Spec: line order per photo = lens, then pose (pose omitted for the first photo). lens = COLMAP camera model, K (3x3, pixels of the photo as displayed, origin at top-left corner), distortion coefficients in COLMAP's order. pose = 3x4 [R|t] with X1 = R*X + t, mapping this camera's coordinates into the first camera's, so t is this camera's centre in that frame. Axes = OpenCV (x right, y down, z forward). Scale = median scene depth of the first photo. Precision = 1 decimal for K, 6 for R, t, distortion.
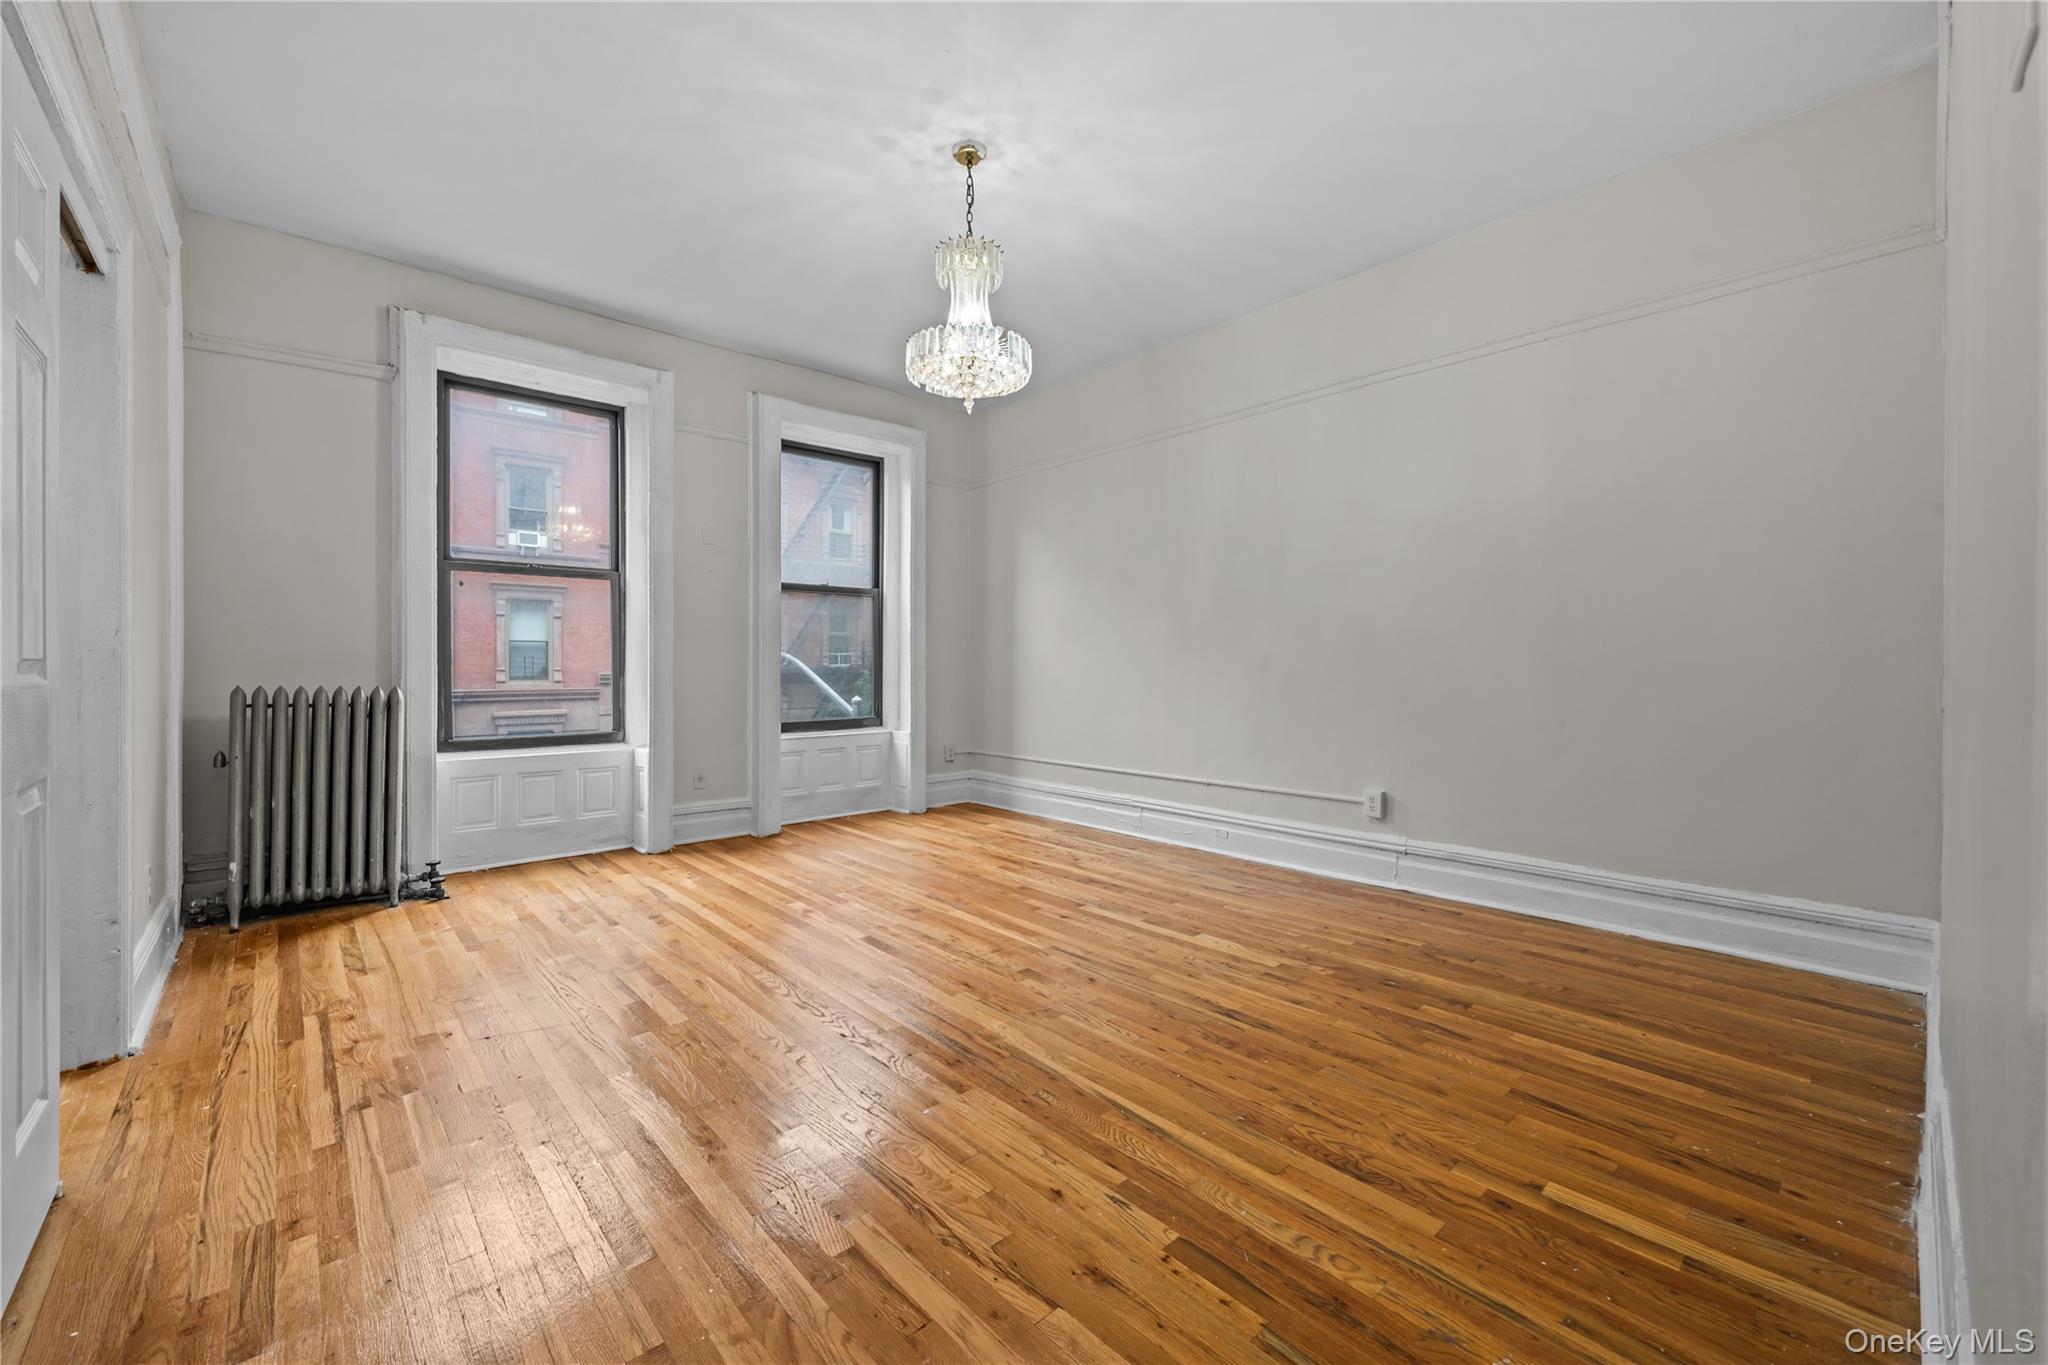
lens RADIAL K [[820.5, 0, 1026.0], [0, 820.5, 666.3], [0, 0, 1]] dist [0.002115, 0.000943]
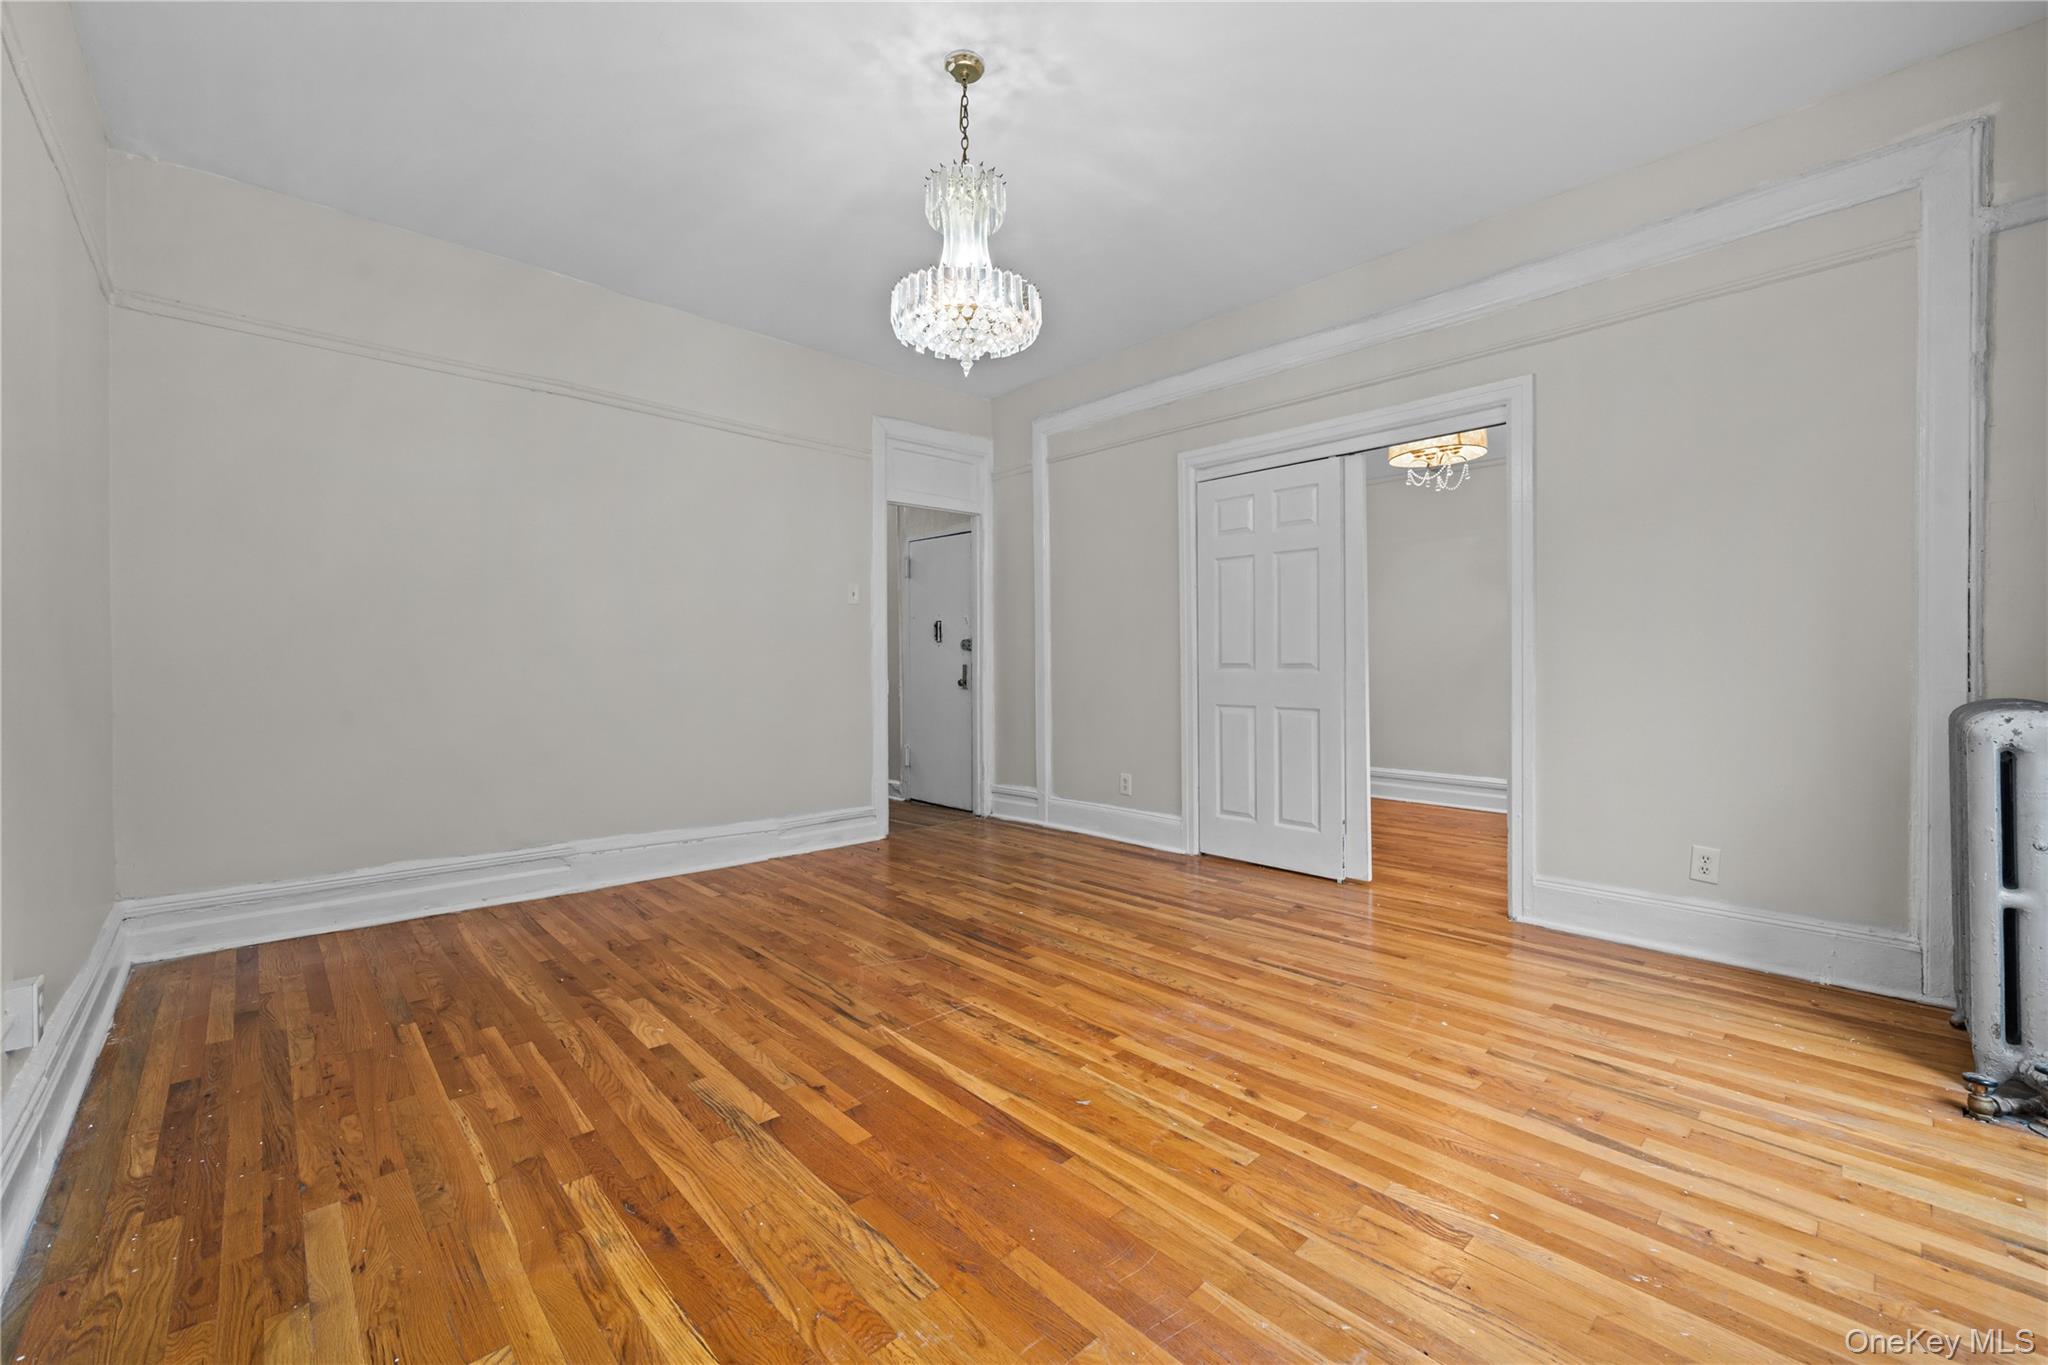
lens RADIAL K [[820.5, 0, 1023.6], [0, 820.5, 668.3], [0, 0, 1]] dist [0.002115, 0.000943]
pose [[-0.999850, 0.008504, -0.015095, -0.108829], [0.008274, 0.999850, 0.015236, -0.018213], [0.015222, 0.015109, -0.999770, 1.758250]]
